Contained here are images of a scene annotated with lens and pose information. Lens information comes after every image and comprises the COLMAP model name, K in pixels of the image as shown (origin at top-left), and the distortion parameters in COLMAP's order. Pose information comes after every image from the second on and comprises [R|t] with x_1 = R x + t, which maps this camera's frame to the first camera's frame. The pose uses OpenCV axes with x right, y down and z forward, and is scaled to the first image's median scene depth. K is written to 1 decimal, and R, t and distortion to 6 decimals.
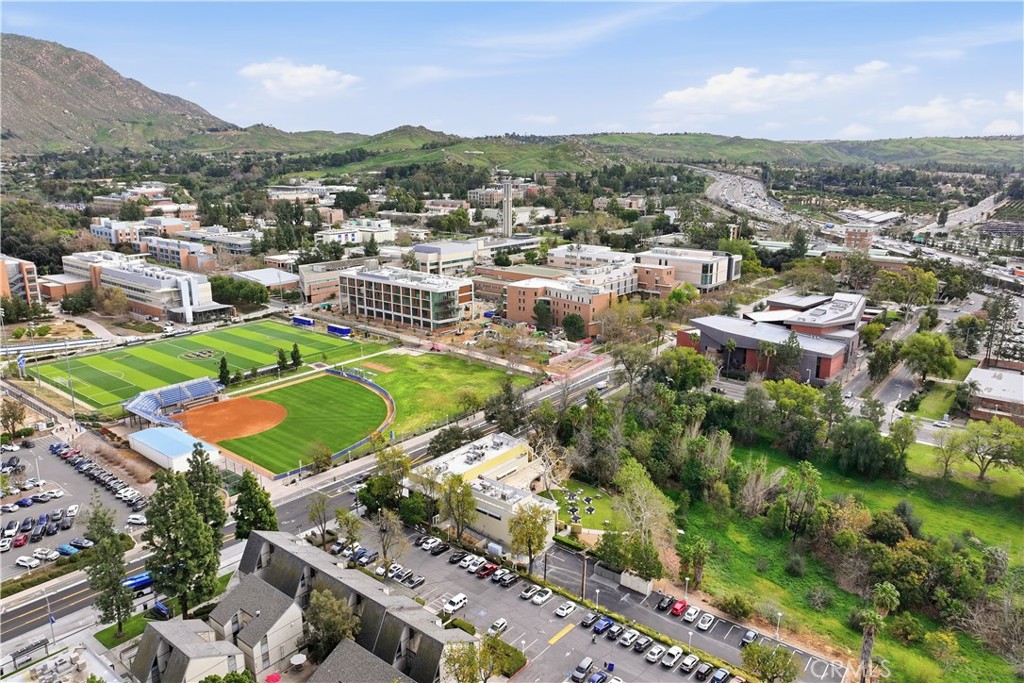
lens RADIAL K [[719.3, 0, 512.0], [0, 719.3, 341.5], [0, 0, 1]] dist [-0.005508, 0.034743]
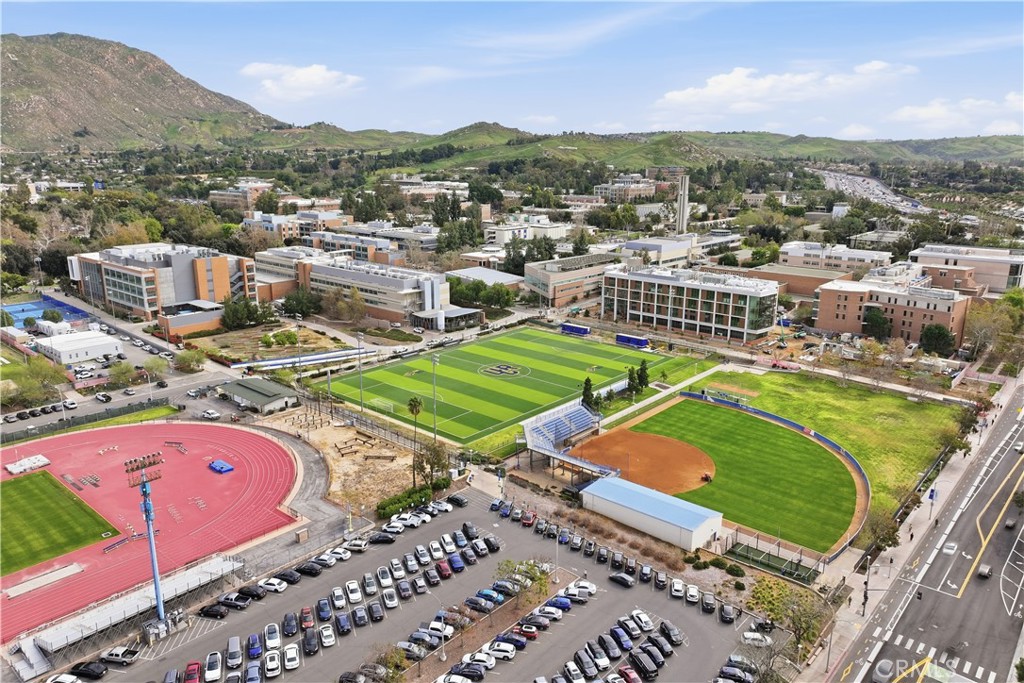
lens RADIAL K [[719.3, 0, 512.0], [0, 719.3, 341.5], [0, 0, 1]] dist [-0.005508, 0.034743]
pose [[0.999230, 0.010030, -0.037930, -0.248584], [-0.010089, 0.999948, -0.001376, -0.008720], [0.037914, 0.001758, 0.999279, 0.113007]]
